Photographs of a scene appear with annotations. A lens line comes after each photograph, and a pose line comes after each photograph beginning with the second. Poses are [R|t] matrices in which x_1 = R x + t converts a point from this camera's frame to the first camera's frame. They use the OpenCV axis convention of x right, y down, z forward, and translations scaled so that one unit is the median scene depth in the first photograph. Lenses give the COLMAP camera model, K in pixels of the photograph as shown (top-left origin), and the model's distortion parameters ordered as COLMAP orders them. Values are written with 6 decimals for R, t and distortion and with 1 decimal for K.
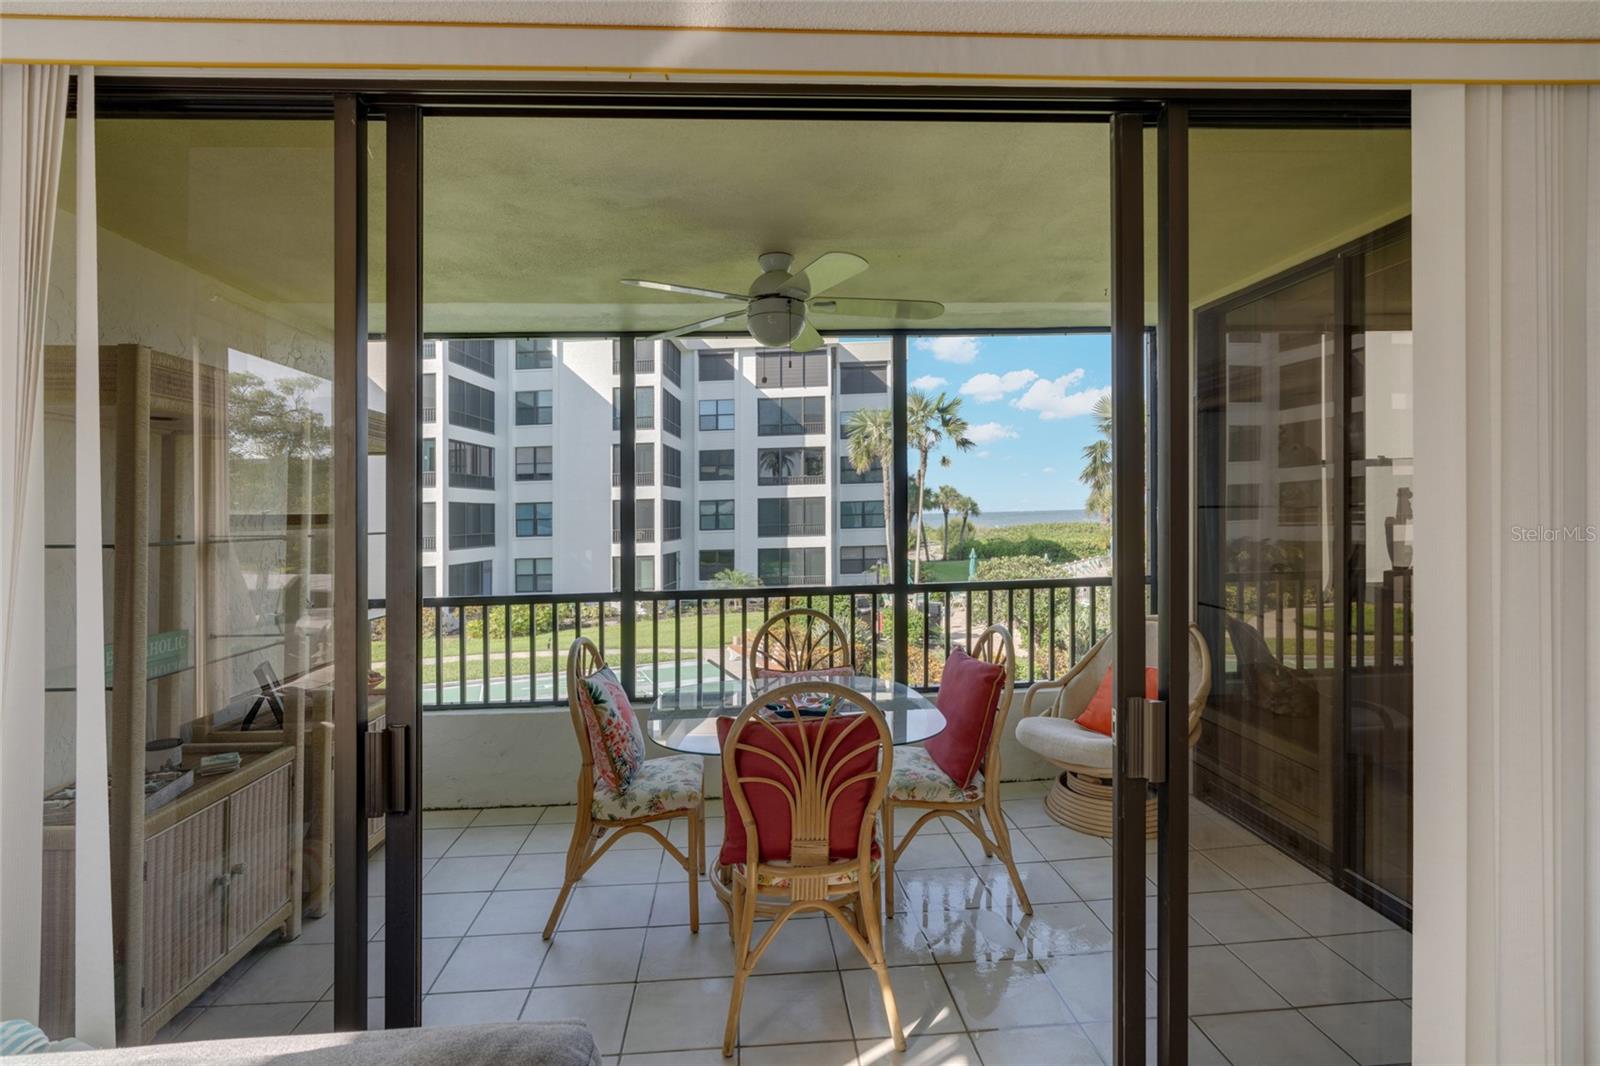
lens RADIAL K [[751.1, 0, 782.6], [0, 751.1, 532.7], [0, 0, 1]] dist [-0.004932, -0.000169]
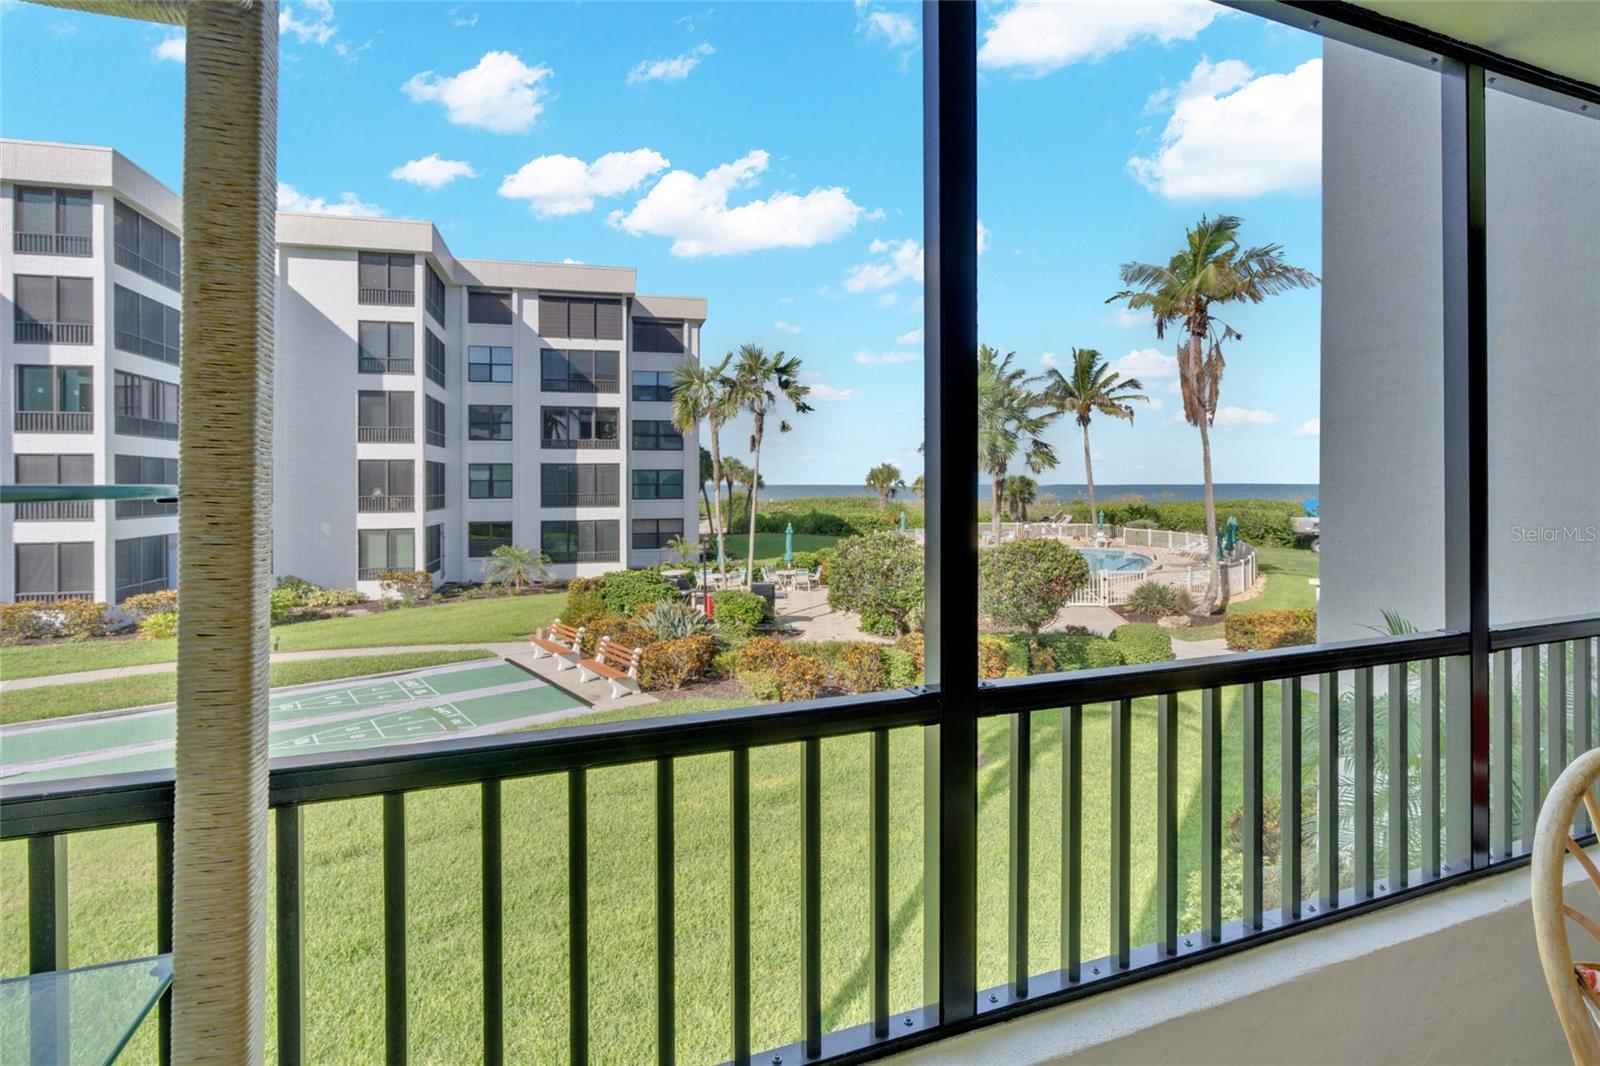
lens RADIAL K [[767.3, 0, 770.6], [0, 767.3, 494.2], [0, 0, 1]] dist [-0.011729, 0.004636]
pose [[0.954326, 0.019651, 0.298120, -0.043185], [-0.015662, 0.999753, -0.015764, 0.000163], [-0.298356, 0.010375, 0.954398, 0.077628]]
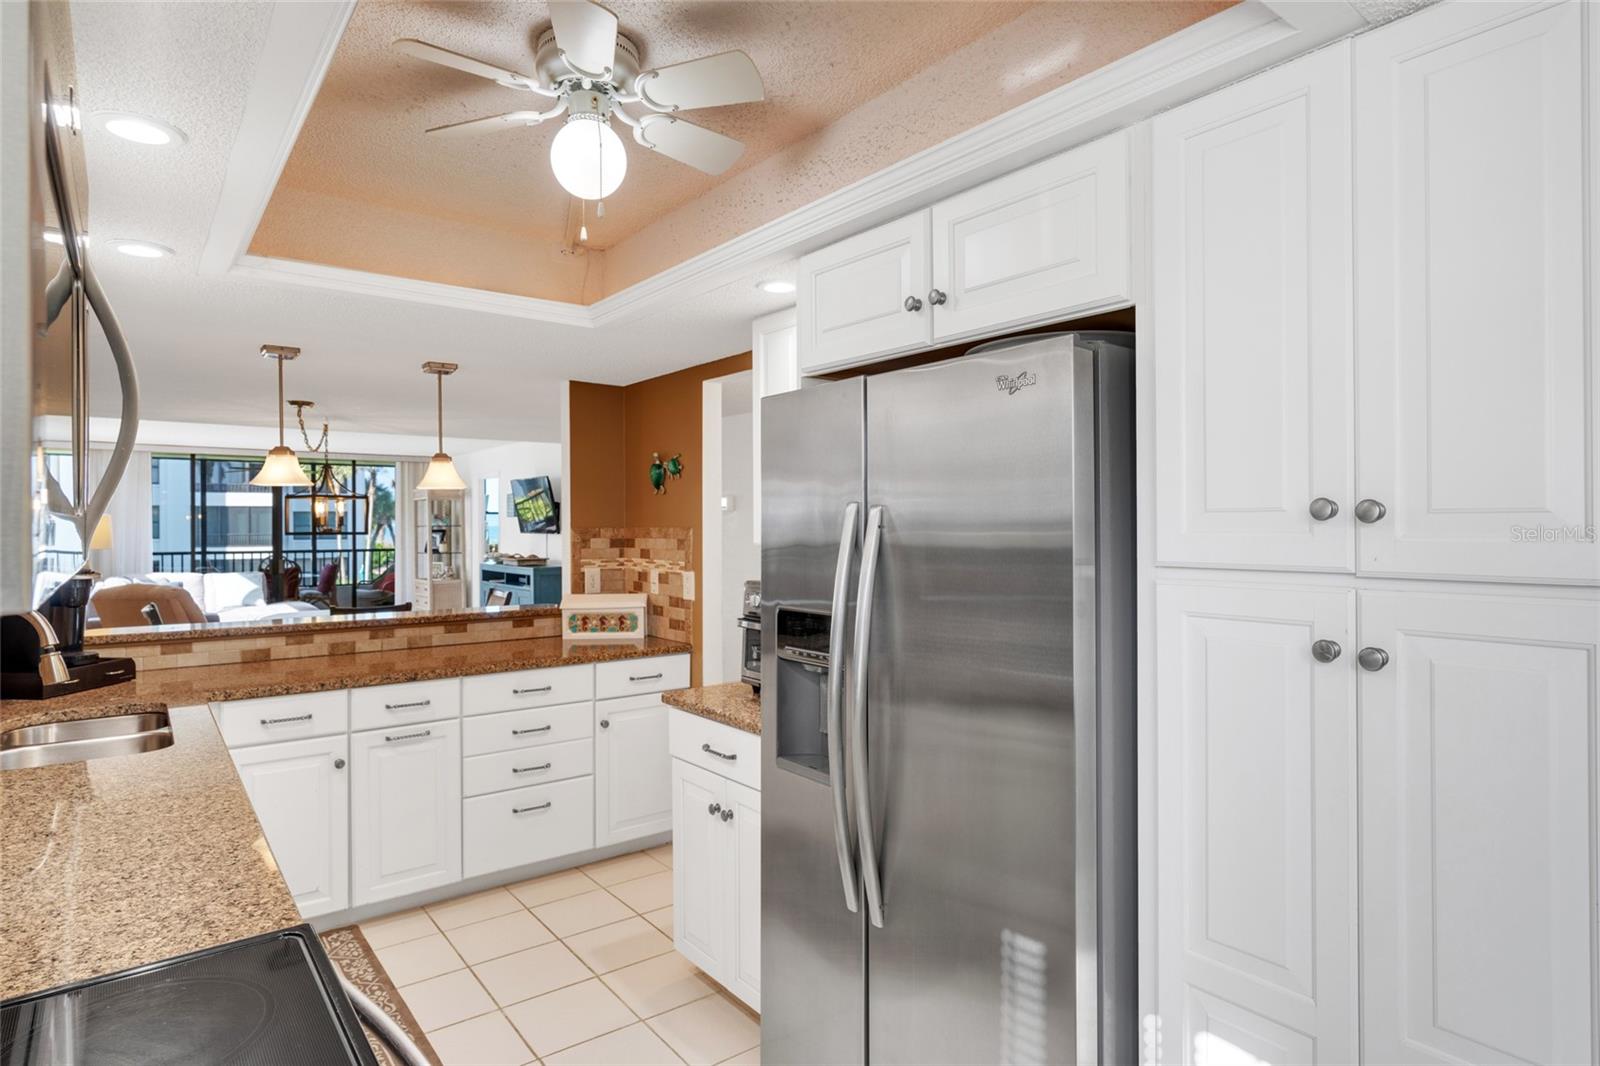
lens RADIAL K [[872.6, 0, 797.1], [0, 872.6, 528.4], [0, 0, 1]] dist [-0.005919, 0.001470]
pose [[0.823360, 0.024001, 0.567012, -0.025153], [-0.010546, 0.999580, -0.026997, 0.006926], [-0.567421, 0.016249, 0.823267, -0.332514]]
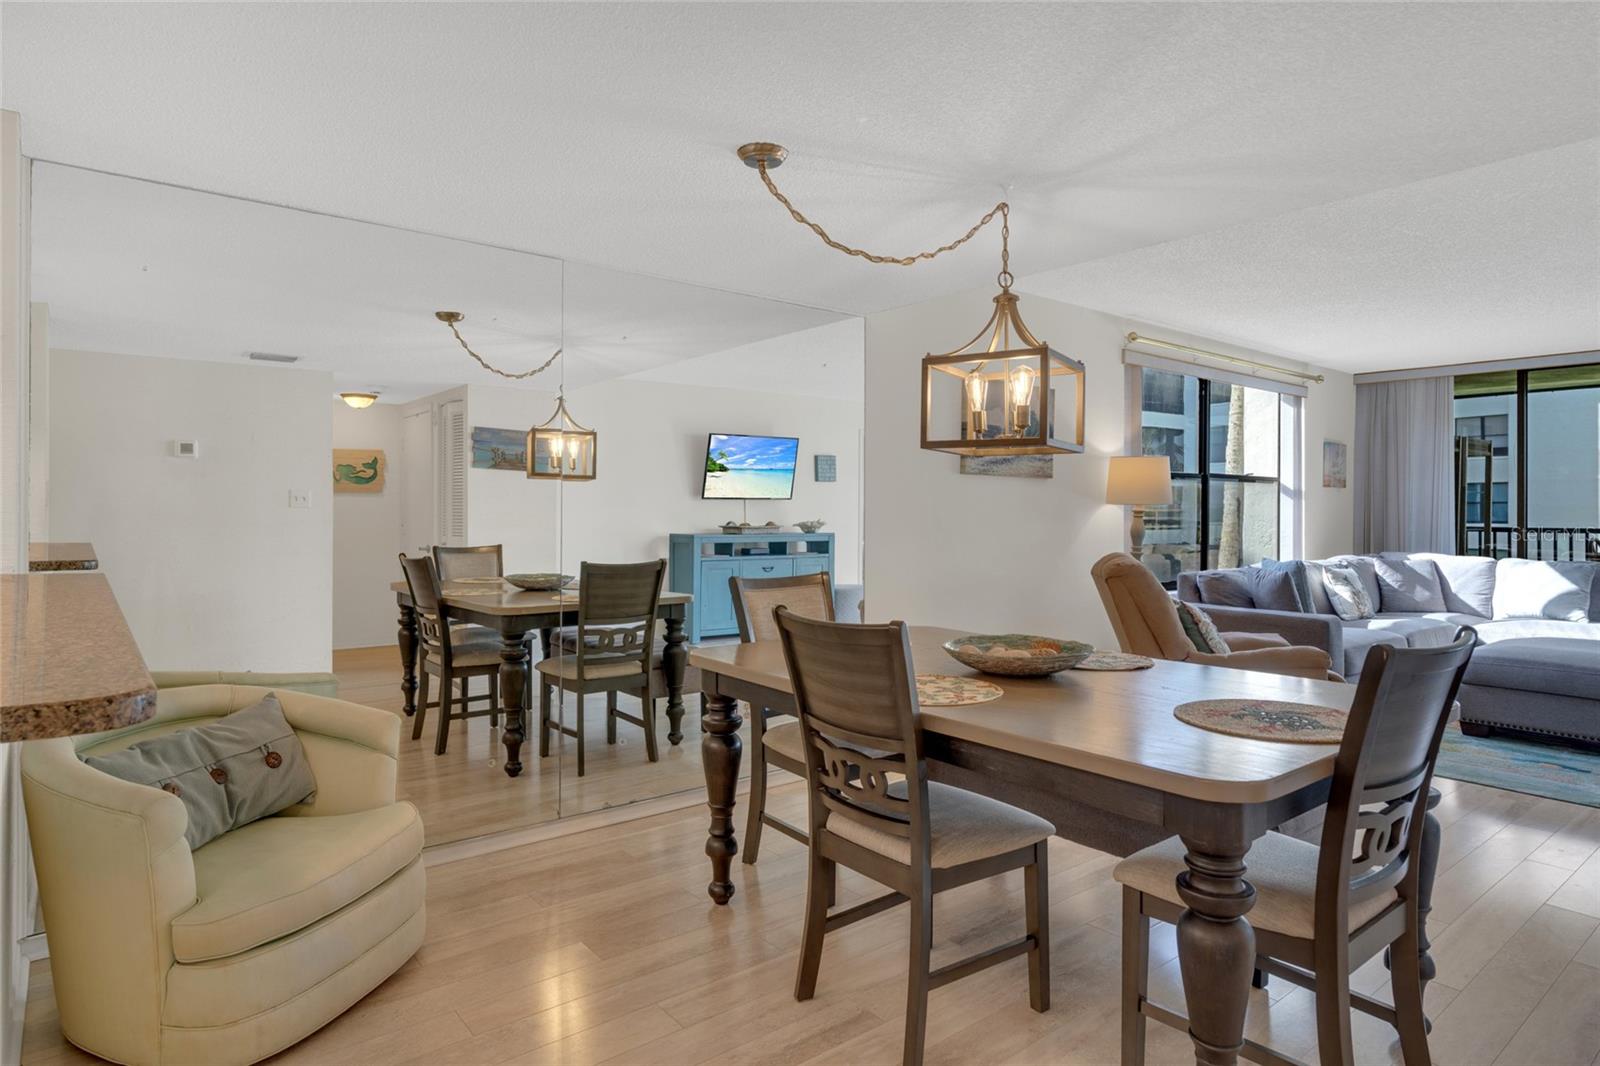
lens RADIAL K [[900.2, 0, 791.8], [0, 900.2, 507.4], [0, 0, 1]] dist [0.005152, 0.000993]
pose [[0.581981, 0.027202, -0.812747, 0.043665], [-0.035698, 0.999332, 0.007885, 0.009238], [0.812418, 0.024425, 0.582563, -0.209127]]
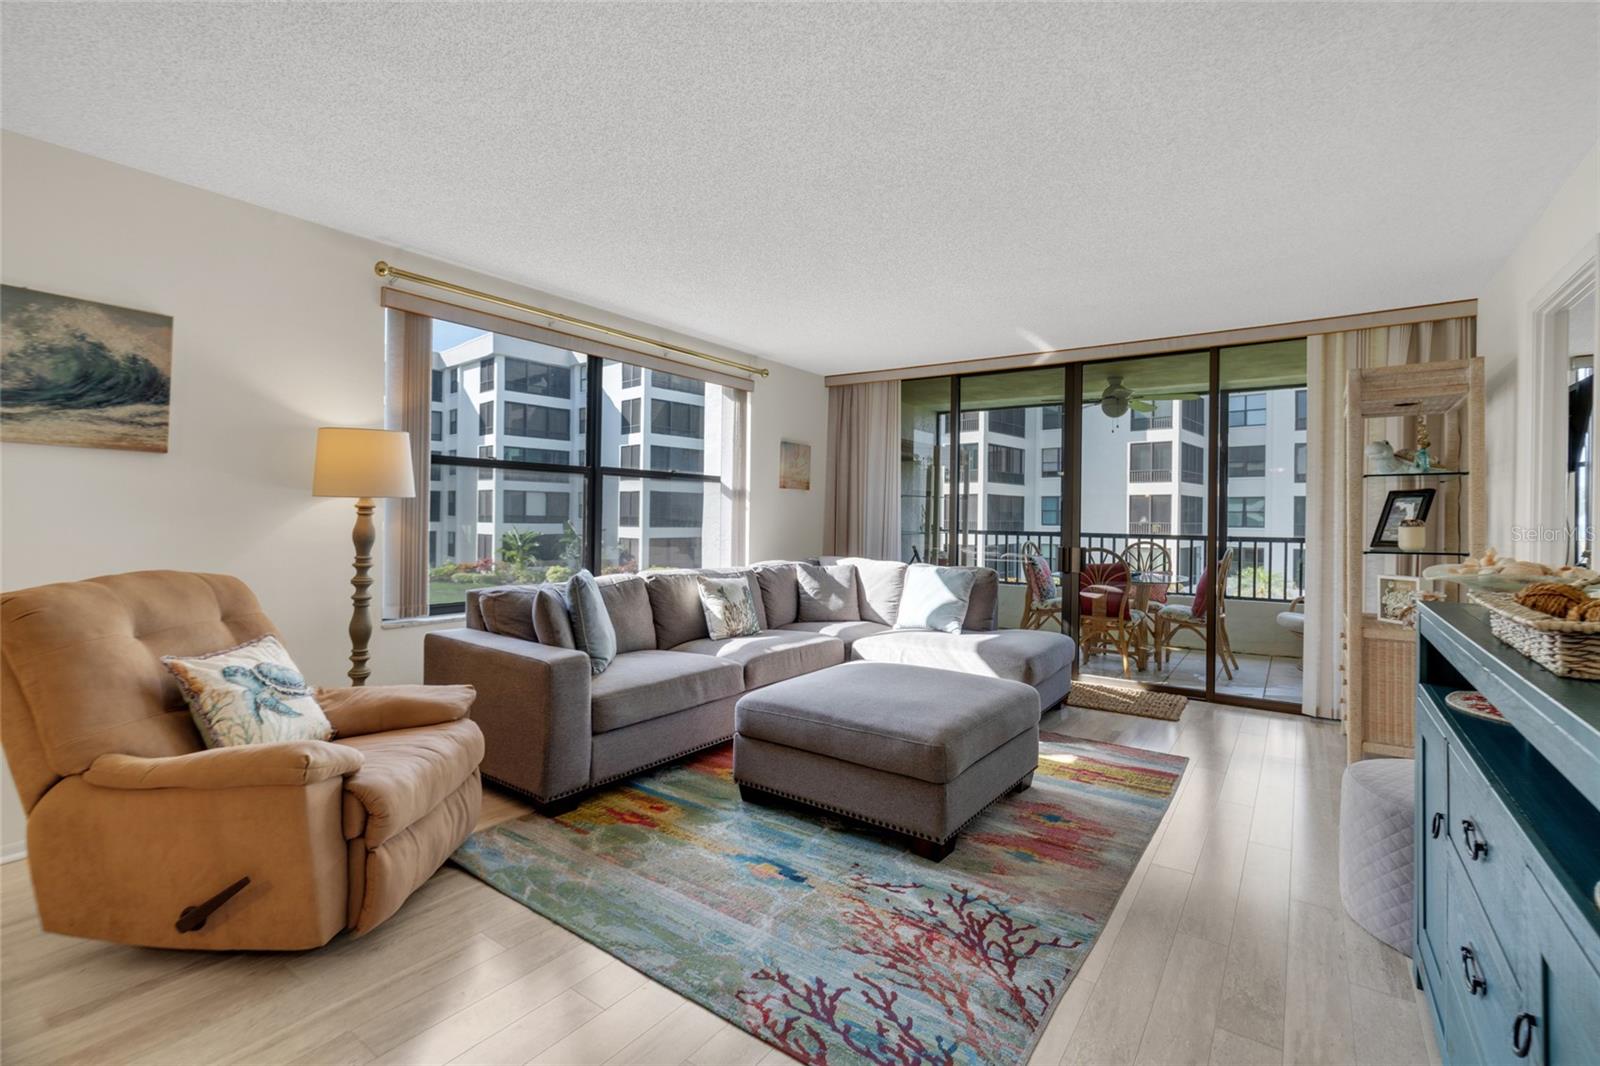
lens RADIAL K [[721.2, 0, 794.4], [0, 721.2, 510.6], [0, 0, 1]] dist [-0.015568, 0.004933]
pose [[0.777740, 0.032783, -0.627730, 0.048740], [-0.047000, 0.998876, -0.006065, 0.007469], [0.626826, 0.034220, 0.778407, -0.106154]]
